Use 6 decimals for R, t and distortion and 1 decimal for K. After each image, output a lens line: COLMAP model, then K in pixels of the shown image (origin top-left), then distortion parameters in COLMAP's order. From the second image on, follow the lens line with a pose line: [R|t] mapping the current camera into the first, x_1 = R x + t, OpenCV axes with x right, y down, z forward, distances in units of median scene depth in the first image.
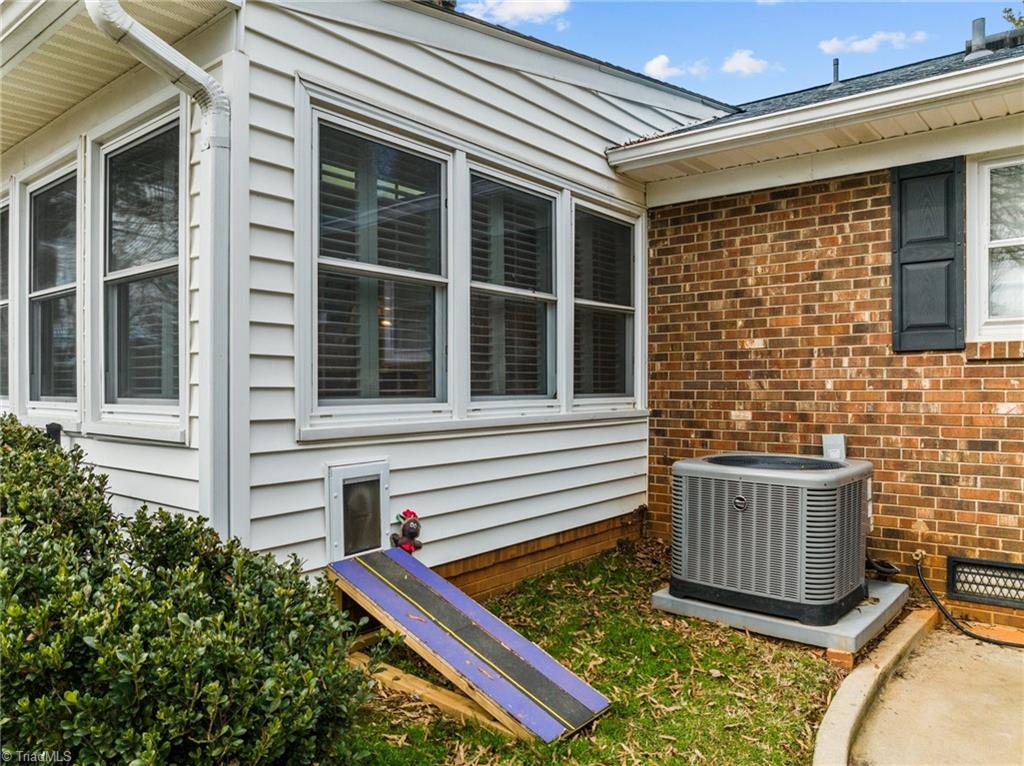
lens RADIAL K [[719.8, 0, 512.0], [0, 719.8, 383.0], [0, 0, 1]] dist [-0.062730, 0.027004]
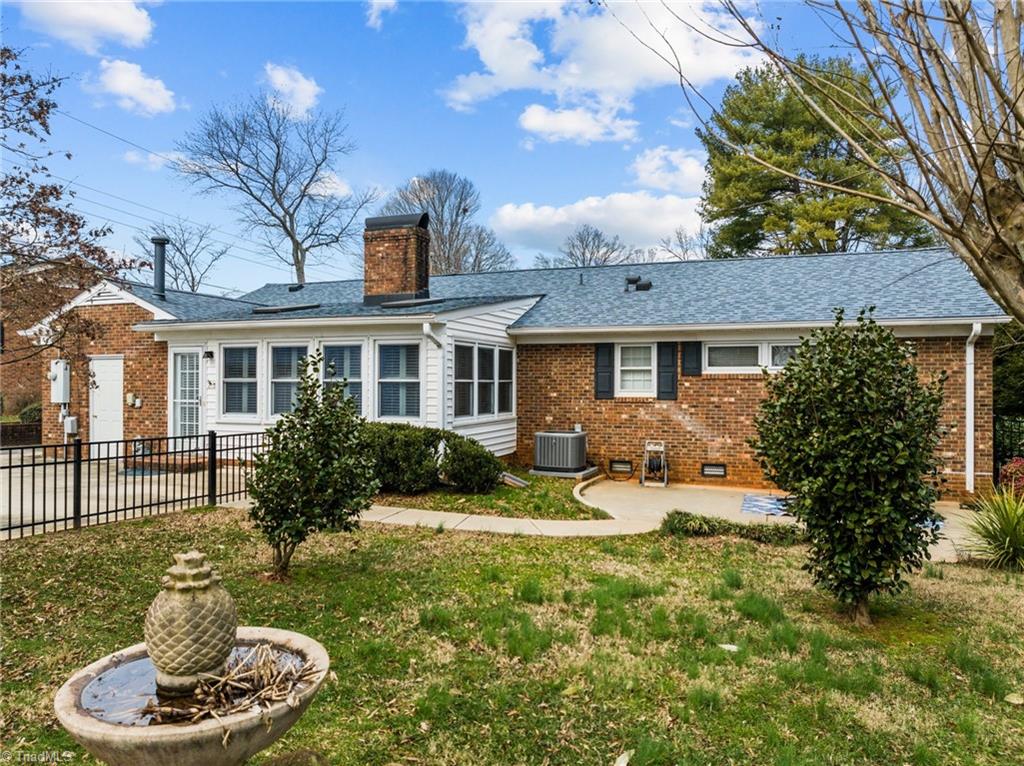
lens RADIAL K [[719.8, 0, 512.0], [0, 719.8, 383.0], [0, 0, 1]] dist [-0.062730, 0.027004]
pose [[0.948198, 0.001317, 0.317677, -0.883013], [-0.003149, 0.999981, 0.005254, -0.133372], [-0.317664, -0.005982, 0.948185, -2.033521]]
